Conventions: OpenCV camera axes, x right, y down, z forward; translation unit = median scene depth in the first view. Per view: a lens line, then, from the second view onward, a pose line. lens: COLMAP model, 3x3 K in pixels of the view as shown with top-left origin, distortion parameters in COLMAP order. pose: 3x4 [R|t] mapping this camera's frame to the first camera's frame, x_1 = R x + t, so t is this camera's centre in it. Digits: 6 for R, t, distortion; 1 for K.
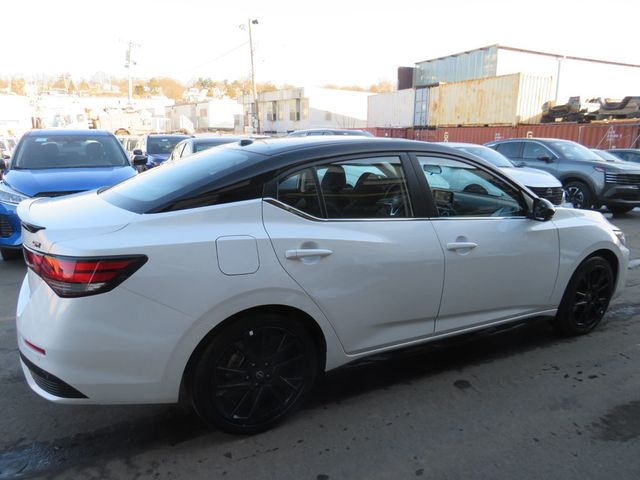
lens RADIAL K [[444.3, 0, 314.4], [0, 444.3, 252.3], [0, 0, 1]] dist [-0.024998, -0.004372]
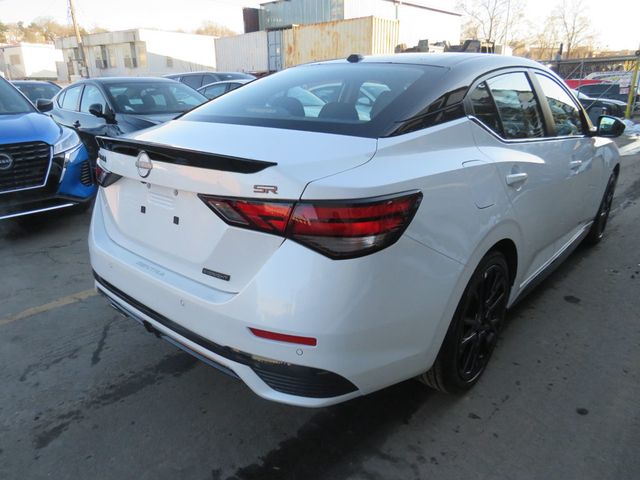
lens RADIAL K [[444.3, 0, 312.8], [0, 444.3, 248.5], [0, 0, 1]] dist [-0.024998, -0.004372]
pose [[0.939793, -0.132383, 0.315063, -0.047958], [0.100783, 0.988282, 0.114633, 0.000036], [-0.326546, -0.075978, 0.942122, 0.020373]]
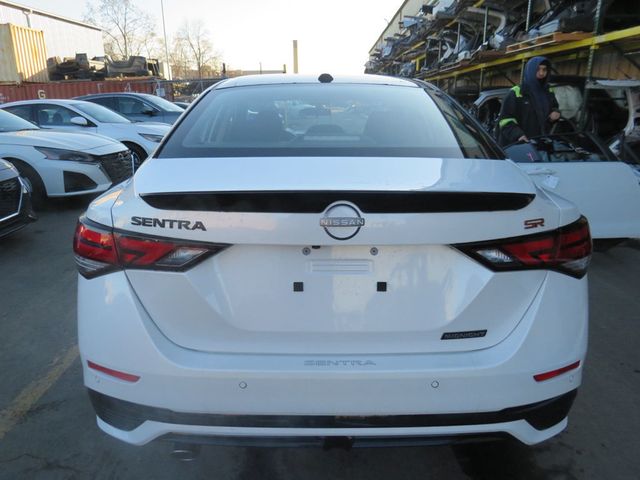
lens RADIAL K [[444.3, 0, 301.4], [0, 444.3, 246.1], [0, 0, 1]] dist [-0.024998, -0.004372]
pose [[0.484322, -0.287195, 0.826408, -0.079998], [0.229944, 0.953163, 0.196485, -0.011307], [-0.844131, 0.094865, 0.527677, 0.058023]]
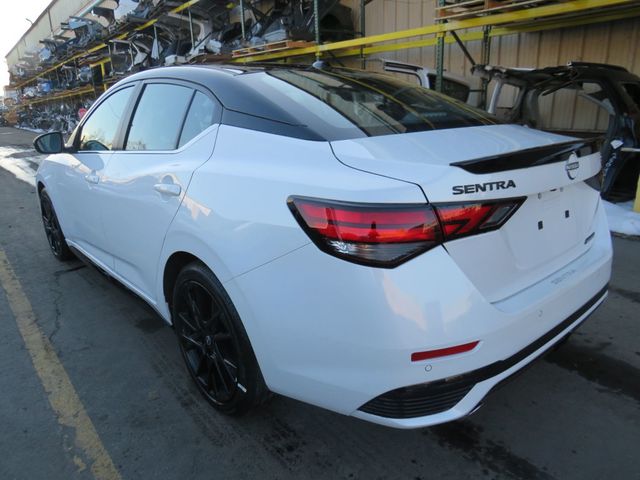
lens RADIAL K [[444.3, 0, 314.4], [0, 444.3, 244.1], [0, 0, 1]] dist [-0.024998, -0.004372]
pose [[-0.192010, -0.309013, 0.931474, -0.089521], [0.266696, 0.896986, 0.352547, -0.021728], [-0.944460, 0.316113, -0.089818, 0.106146]]
